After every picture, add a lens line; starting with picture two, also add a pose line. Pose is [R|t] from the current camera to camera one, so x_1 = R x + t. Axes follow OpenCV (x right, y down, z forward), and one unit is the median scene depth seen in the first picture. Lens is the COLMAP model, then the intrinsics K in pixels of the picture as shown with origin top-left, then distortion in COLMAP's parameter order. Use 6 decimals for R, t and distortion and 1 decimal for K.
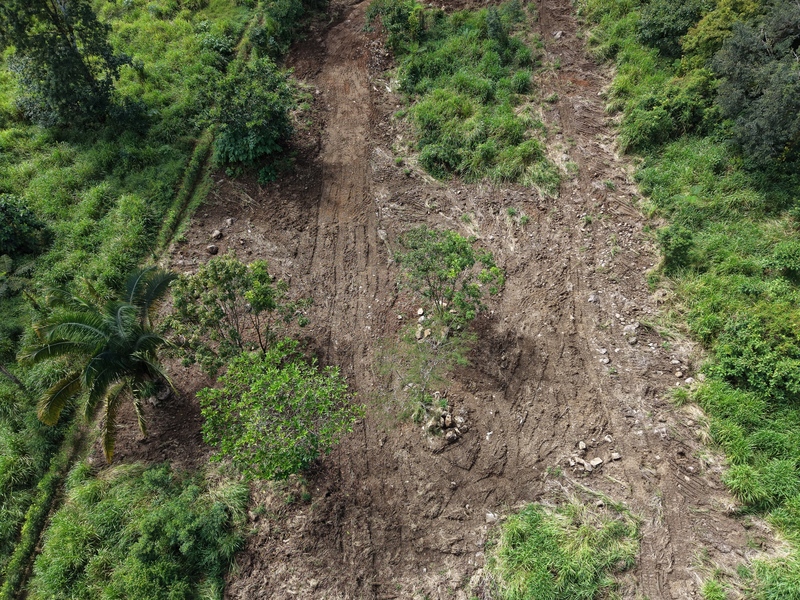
lens RADIAL K [[622.4, 0, 400.0], [0, 622.4, 300.0], [0, 0, 1]] dist [0.004074, -0.012143]
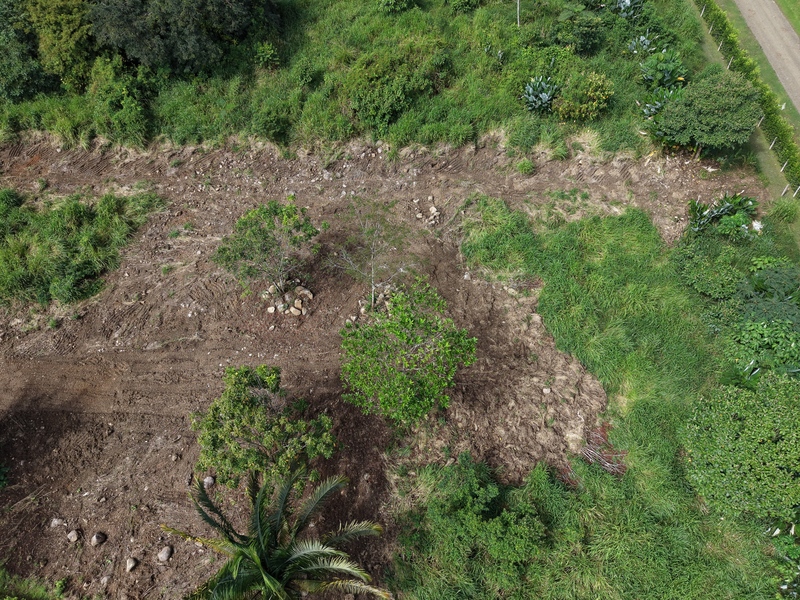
lens RADIAL K [[616.3, 0, 402.2], [0, 616.3, 296.9], [0, 0, 1]] dist [0.043682, -0.072793]
pose [[0.094801, -0.785482, 0.611581, -0.504432], [0.836405, 0.396005, 0.378956, -0.177543], [-0.539852, 0.475604, 0.694522, 0.130959]]
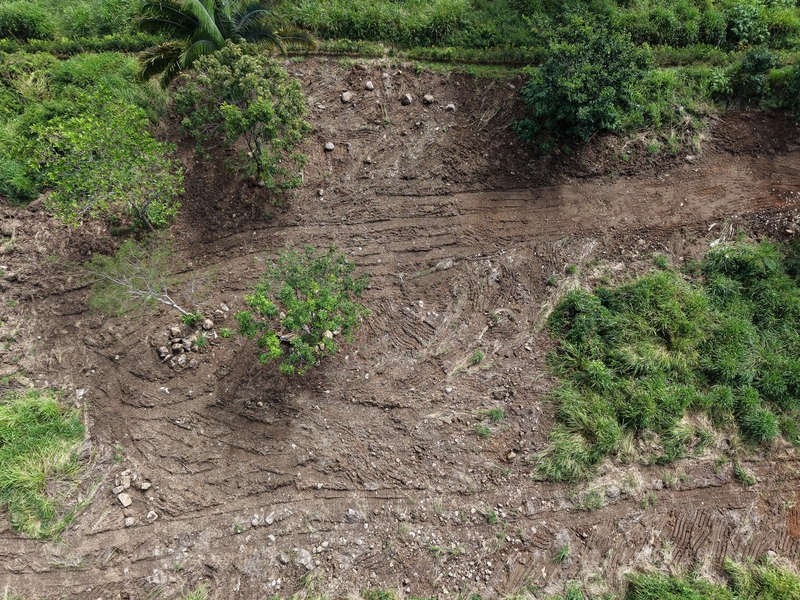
lens RADIAL K [[622.4, 0, 400.0], [0, 622.4, 300.0], [0, 0, 1]] dist [0.004074, -0.012143]
pose [[0.113833, 0.945823, -0.304075, 0.268074], [-0.829294, 0.259001, 0.495166, -0.462694], [0.547095, 0.195801, 0.813848, 0.298971]]
